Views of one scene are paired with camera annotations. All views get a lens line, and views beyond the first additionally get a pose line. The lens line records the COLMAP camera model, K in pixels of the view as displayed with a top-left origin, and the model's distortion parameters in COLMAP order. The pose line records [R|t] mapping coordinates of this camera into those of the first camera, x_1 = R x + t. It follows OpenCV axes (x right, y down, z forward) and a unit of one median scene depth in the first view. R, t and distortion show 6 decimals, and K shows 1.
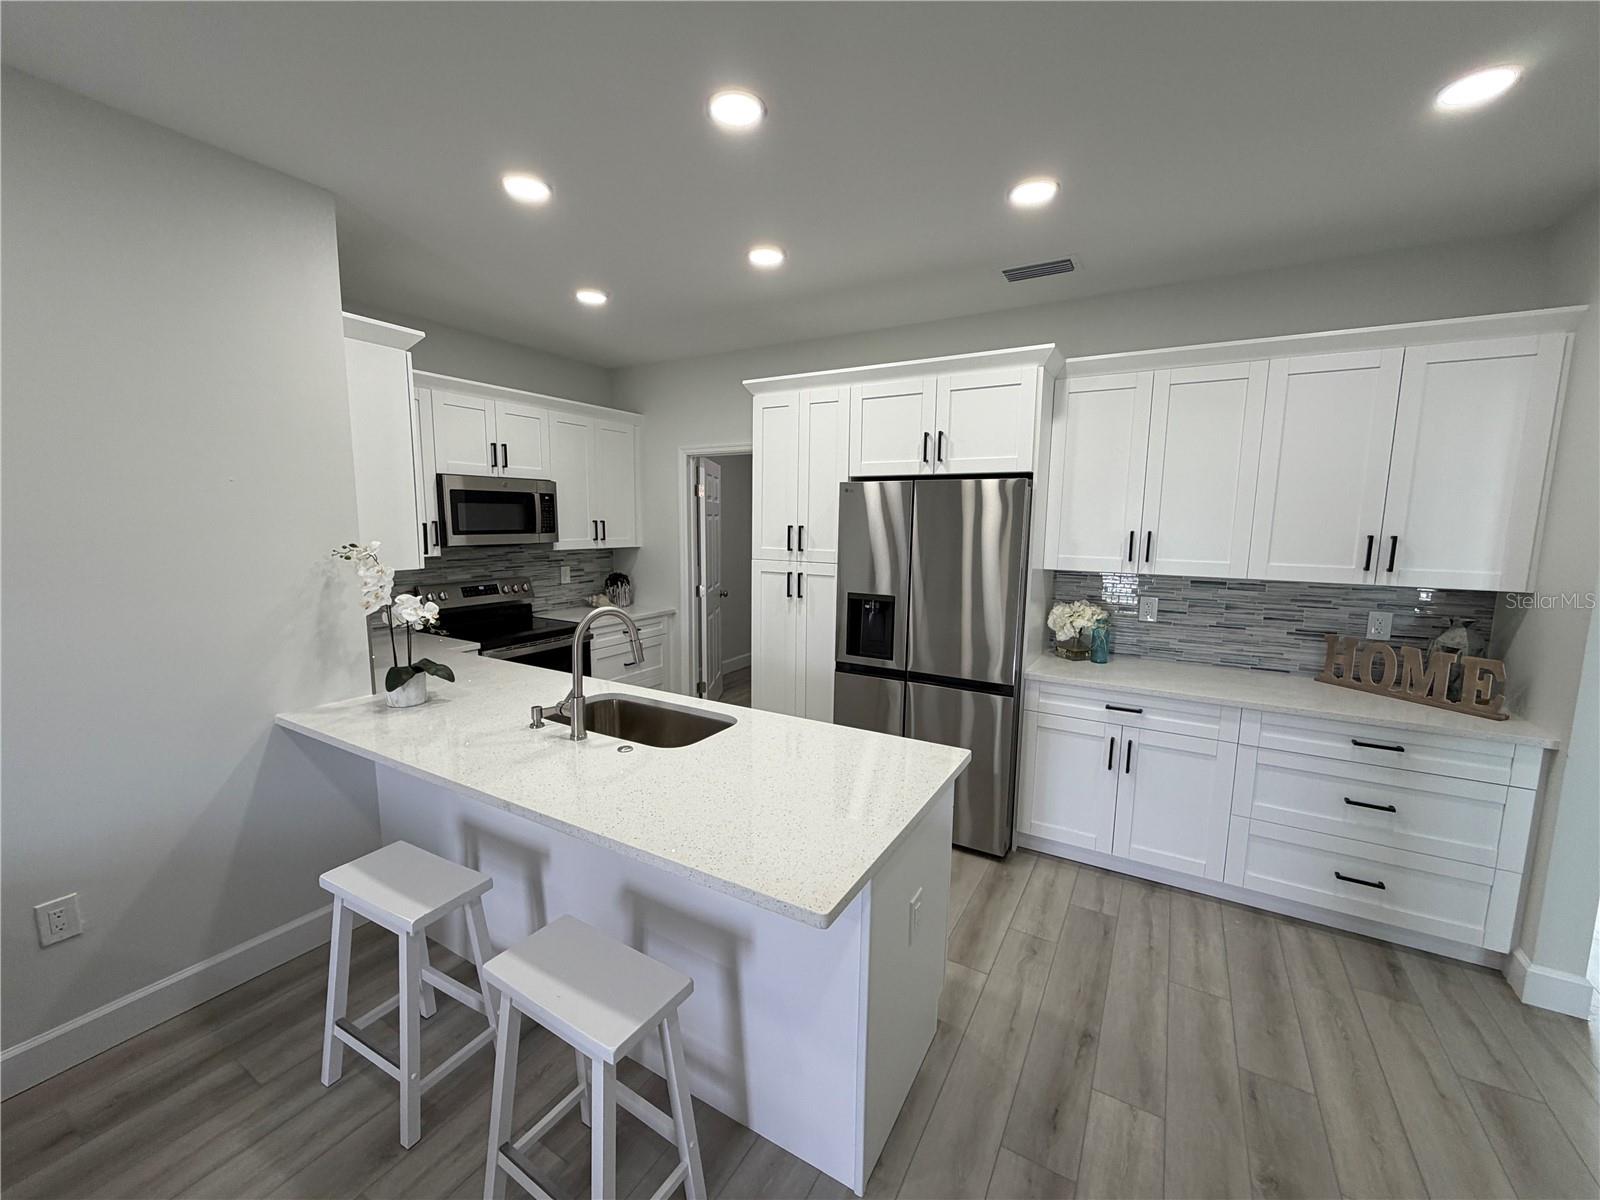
lens RADIAL K [[637.2, 0, 796.6], [0, 637.2, 600.6], [0, 0, 1]] dist [-0.000913, 0.000155]
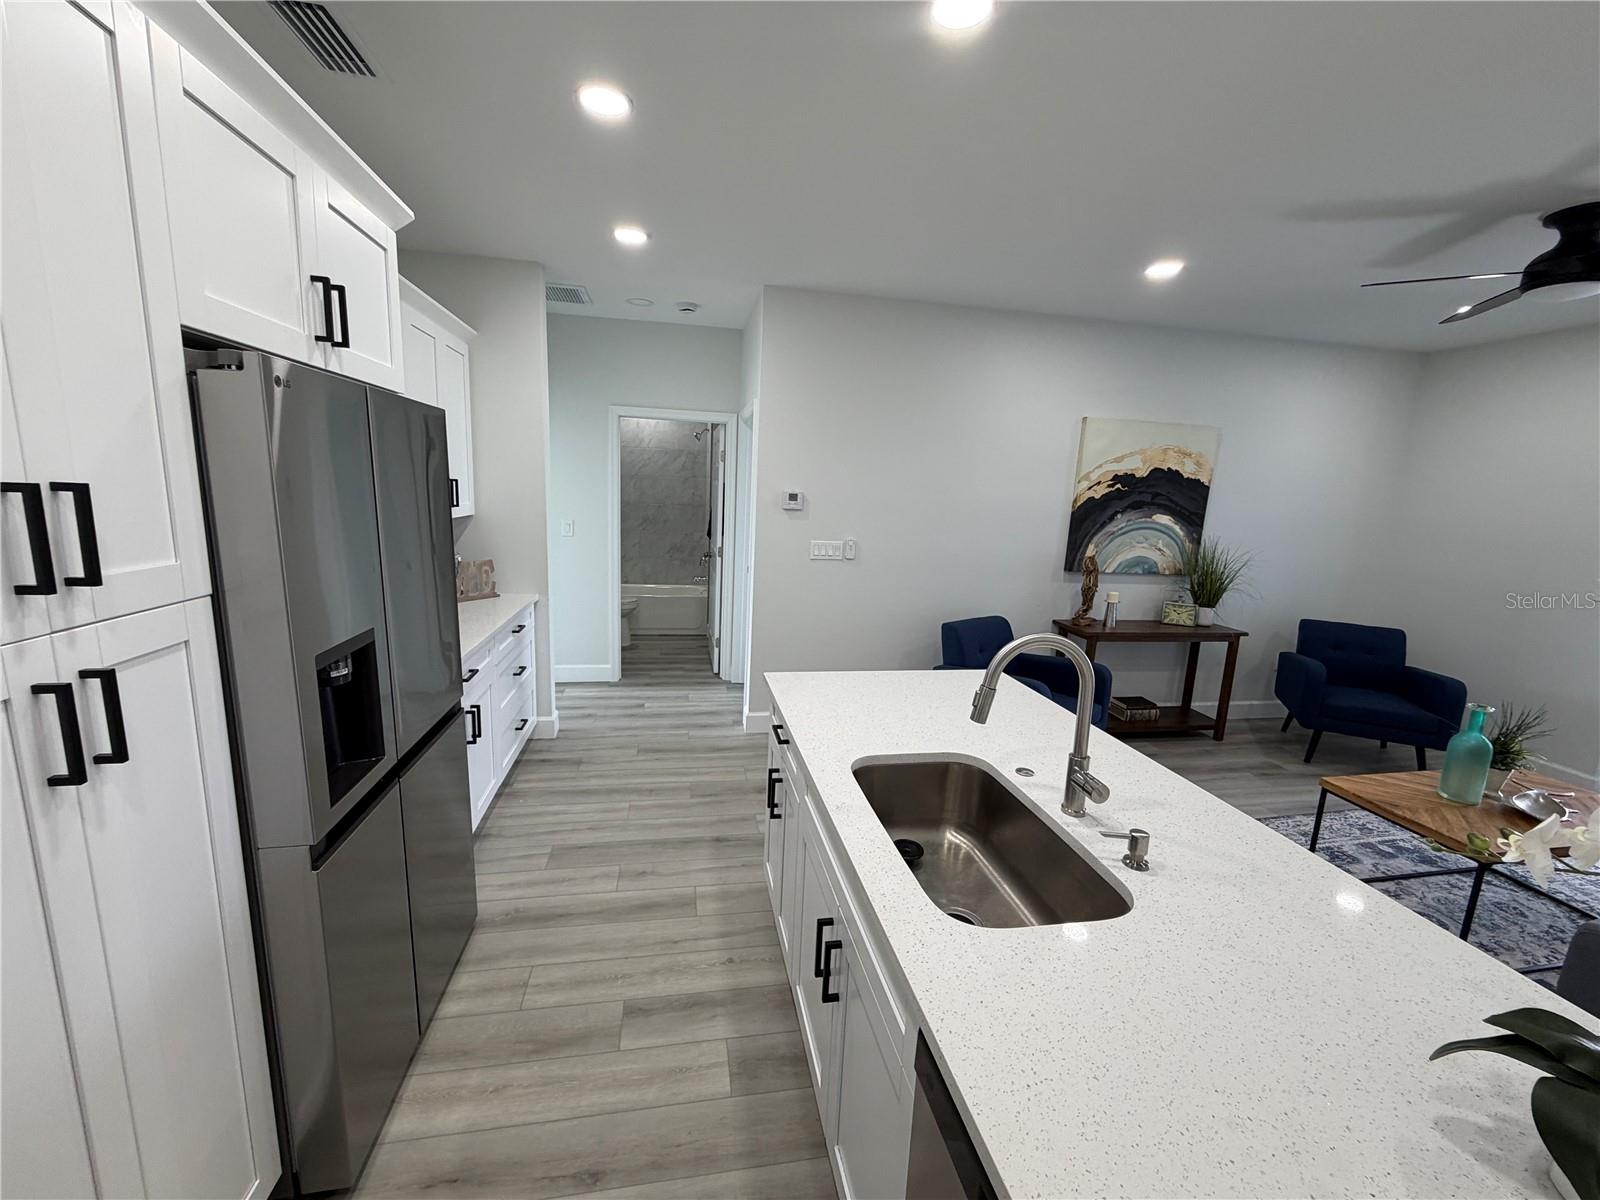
lens RADIAL K [[637.2, 0, 796.9], [0, 637.2, 601.5], [0, 0, 1]] dist [-0.000913, 0.000155]
pose [[-0.657834, -0.173220, 0.732973, -0.431105], [0.047014, 0.961851, 0.269505, -0.150615], [-0.751694, 0.211750, -0.624594, 1.132300]]
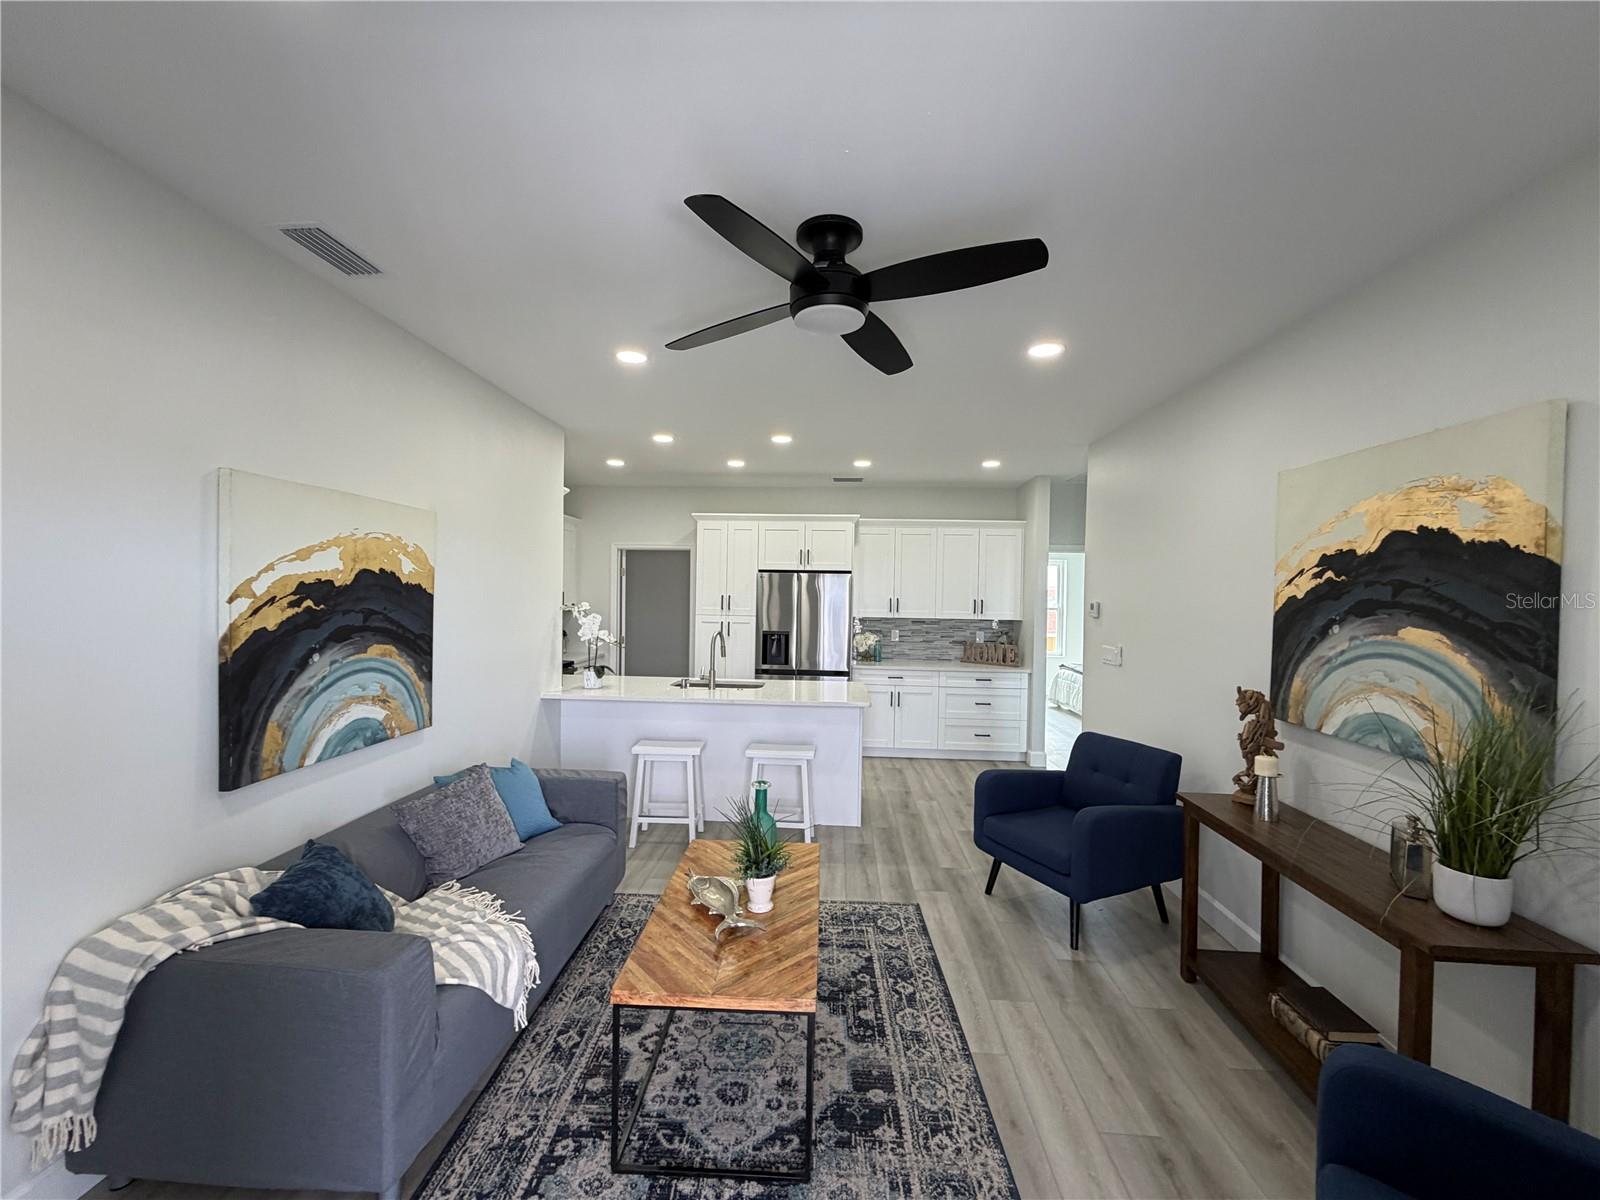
lens RADIAL K [[637.2, 0, 795.3], [0, 637.2, 601.0], [0, 0, 1]] dist [-0.000913, 0.000155]
pose [[0.891431, -0.001167, 0.453155, -0.761649], [0.051464, 0.993788, -0.098679, 0.100682], [-0.450225, 0.111287, 0.885953, -0.795630]]
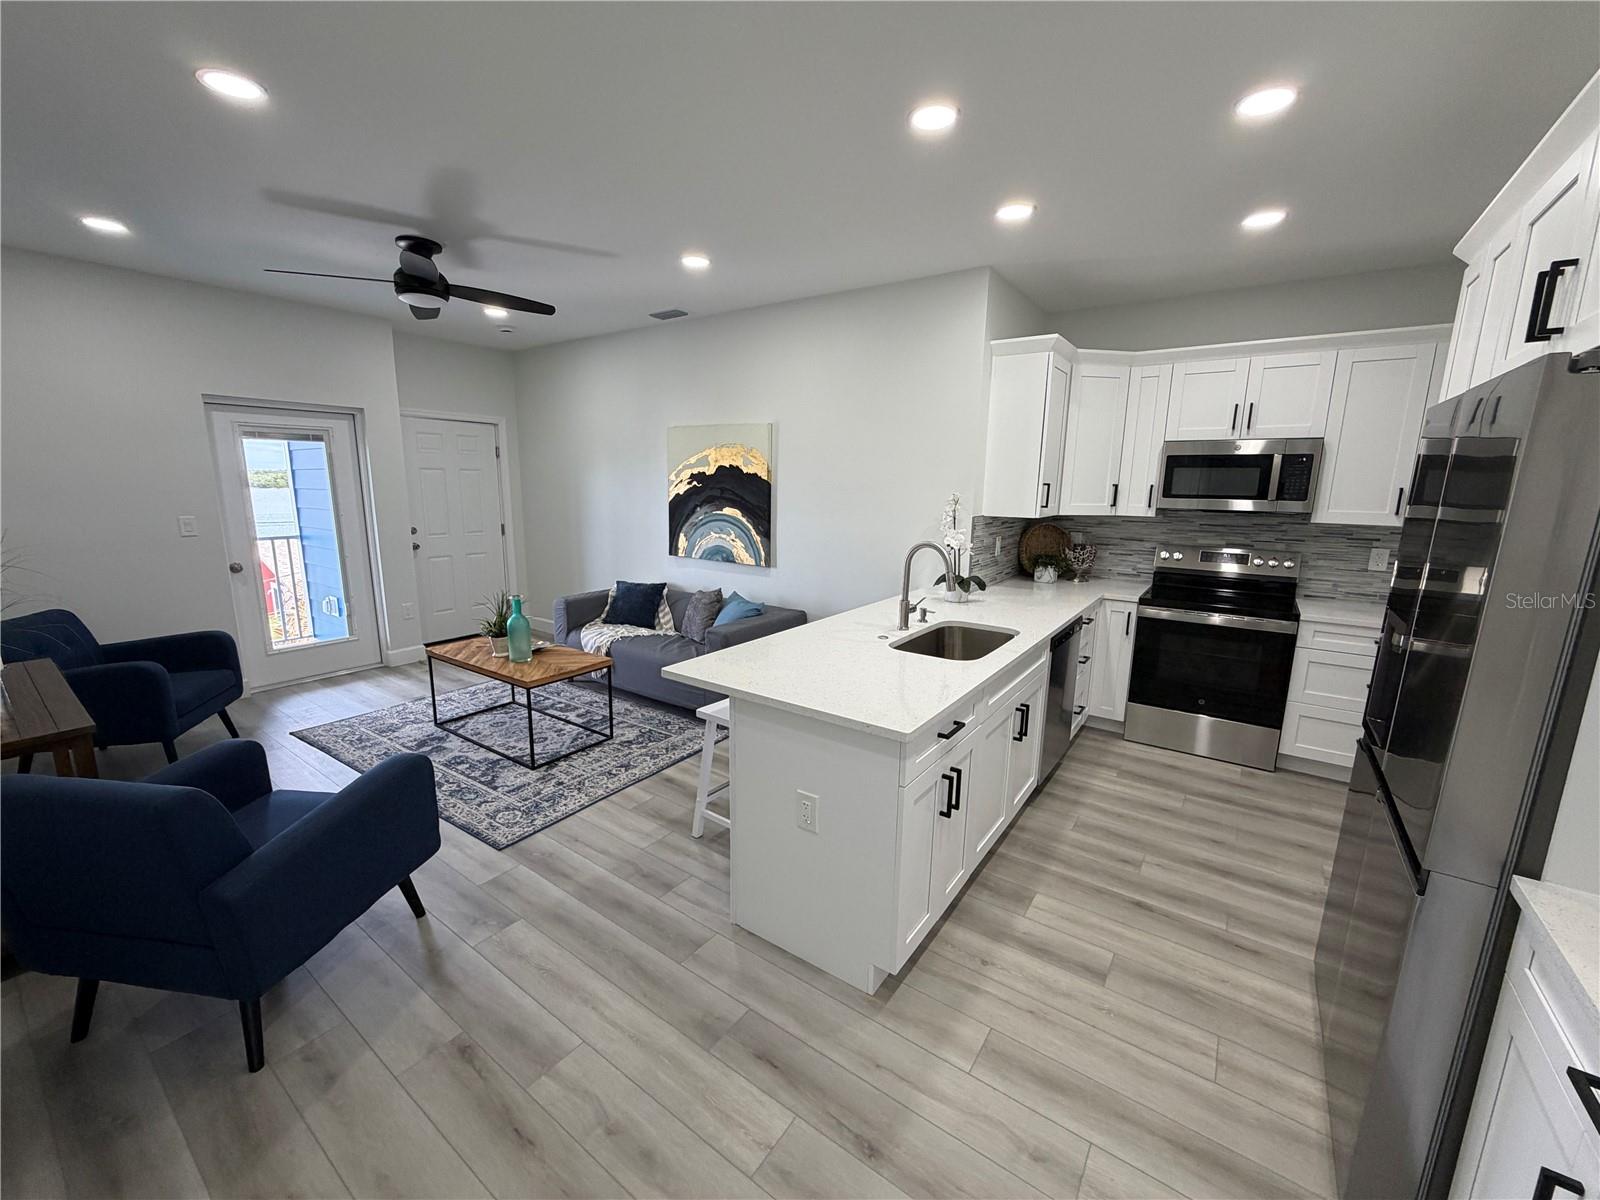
lens RADIAL K [[637.2, 0, 795.6], [0, 637.2, 599.0], [0, 0, 1]] dist [-0.000913, 0.000155]
pose [[-0.087215, 0.172163, -0.981200, 0.747333], [-0.144017, 0.972427, 0.183425, -0.054262], [0.985724, 0.157307, -0.060016, 0.582824]]
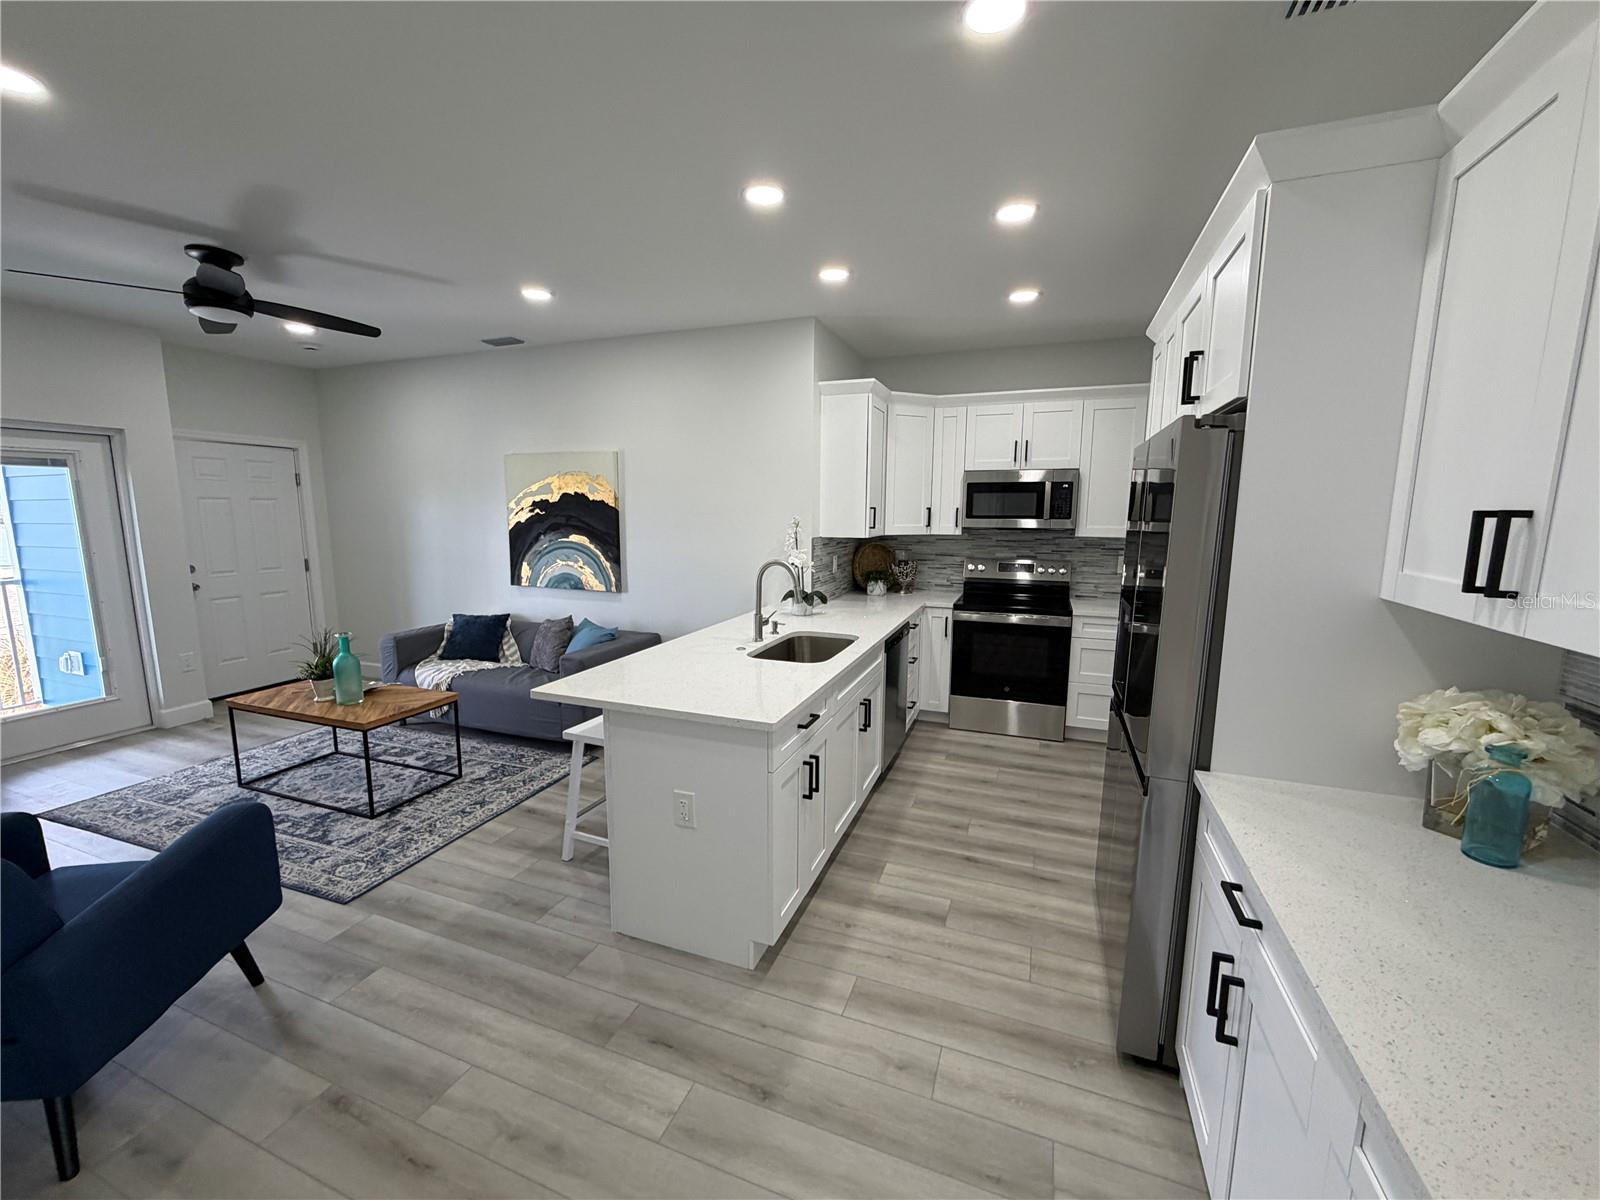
lens RADIAL K [[637.2, 0, 795.7], [0, 637.2, 599.7], [0, 0, 1]] dist [-0.000913, 0.000155]
pose [[0.164434, 0.130736, -0.977686, 0.827510], [-0.130428, 0.985356, 0.109826, -0.046649], [0.977727, 0.109458, 0.179078, 0.556868]]
